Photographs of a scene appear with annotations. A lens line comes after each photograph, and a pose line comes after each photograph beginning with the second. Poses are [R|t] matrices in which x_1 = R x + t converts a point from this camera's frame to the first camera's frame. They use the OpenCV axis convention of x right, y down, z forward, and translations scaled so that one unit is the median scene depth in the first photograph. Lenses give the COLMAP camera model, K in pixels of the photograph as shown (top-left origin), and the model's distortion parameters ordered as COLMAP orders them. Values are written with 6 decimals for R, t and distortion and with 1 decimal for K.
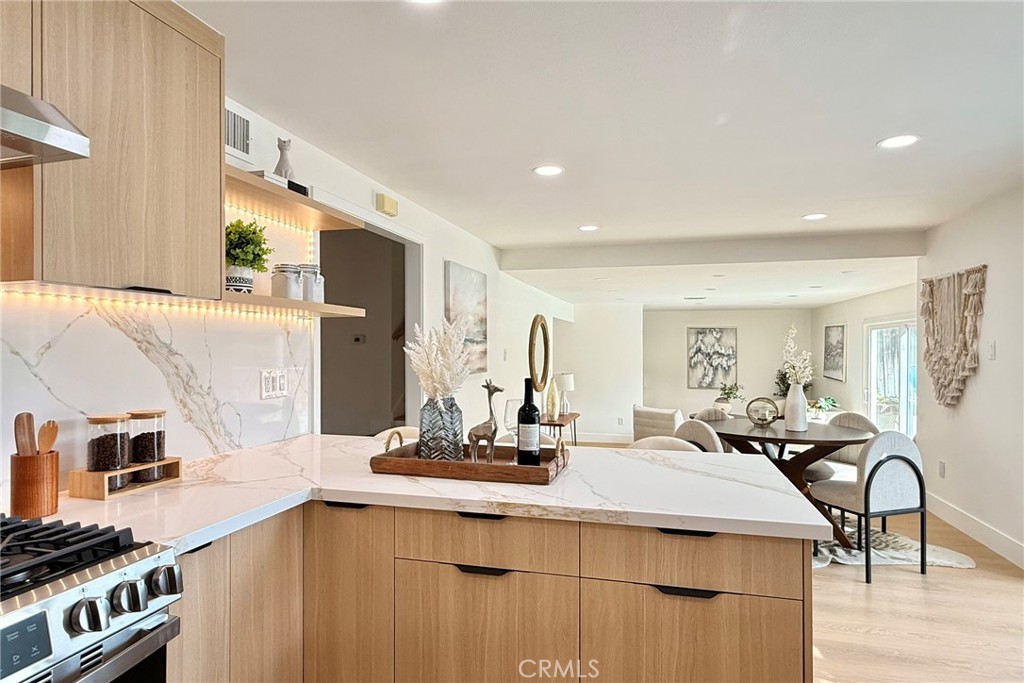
lens RADIAL K [[575.1, 0, 508.7], [0, 575.1, 347.5], [0, 0, 1]] dist [-0.001133, -0.000124]
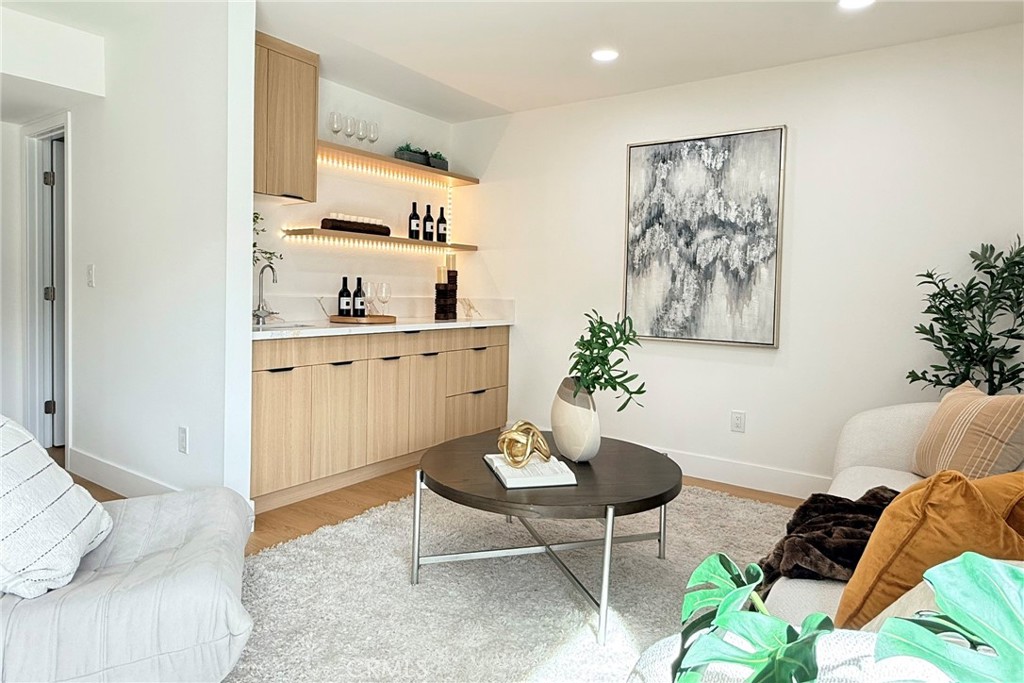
lens RADIAL K [[622.0, 0, 509.3], [0, 622.0, 303.1], [0, 0, 1]] dist [0.000164, 0.000822]
pose [[0.941417, 0.029595, -0.335944, 2.098413], [-0.022562, 0.999437, 0.024819, 0.256929], [0.336490, -0.015785, 0.941555, 3.746736]]
